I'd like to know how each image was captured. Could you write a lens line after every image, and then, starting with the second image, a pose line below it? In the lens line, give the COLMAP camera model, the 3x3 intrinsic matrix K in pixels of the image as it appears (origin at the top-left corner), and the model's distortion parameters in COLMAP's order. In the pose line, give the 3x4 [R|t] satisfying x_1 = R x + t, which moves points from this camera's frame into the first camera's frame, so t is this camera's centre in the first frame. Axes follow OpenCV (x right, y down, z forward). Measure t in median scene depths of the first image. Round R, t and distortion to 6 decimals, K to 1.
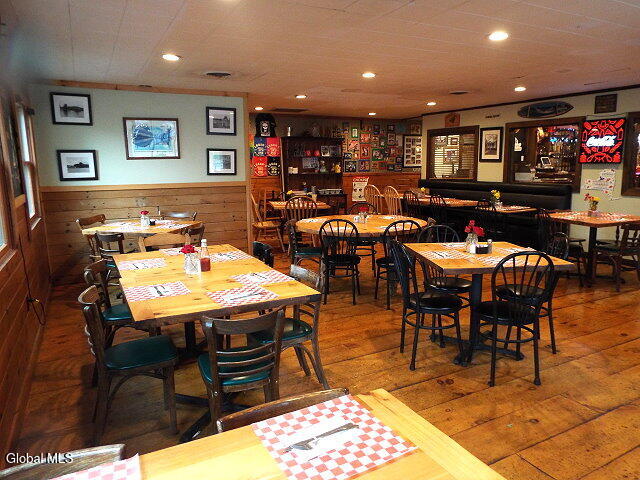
lens RADIAL K [[467.6, 0, 326.5], [0, 467.6, 238.9], [0, 0, 1]] dist [-0.020113, 0.035847]
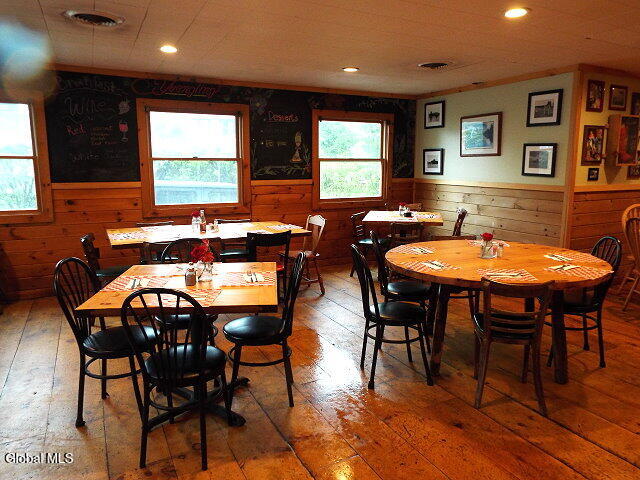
lens RADIAL K [[467.6, 0, 324.0], [0, 467.6, 234.3], [0, 0, 1]] dist [-0.020113, 0.035847]
pose [[-0.014148, 0.161857, -0.986713, 0.661559], [-0.162163, 0.973376, 0.161995, -0.124045], [0.986663, 0.162300, 0.012476, 0.728662]]
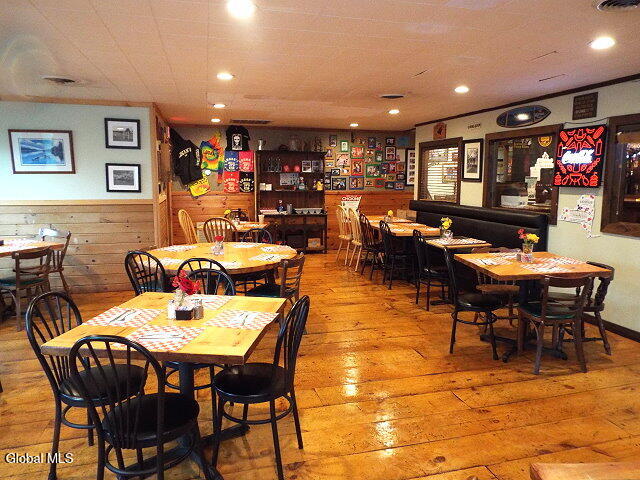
lens RADIAL K [[467.6, 0, 325.0], [0, 467.6, 240.8], [0, 0, 1]] dist [-0.020113, 0.035847]
pose [[0.974397, 0.044097, -0.220470, 0.414086], [-0.049637, 0.998574, -0.019647, -0.048368], [0.219289, 0.030088, 0.975196, 0.222407]]
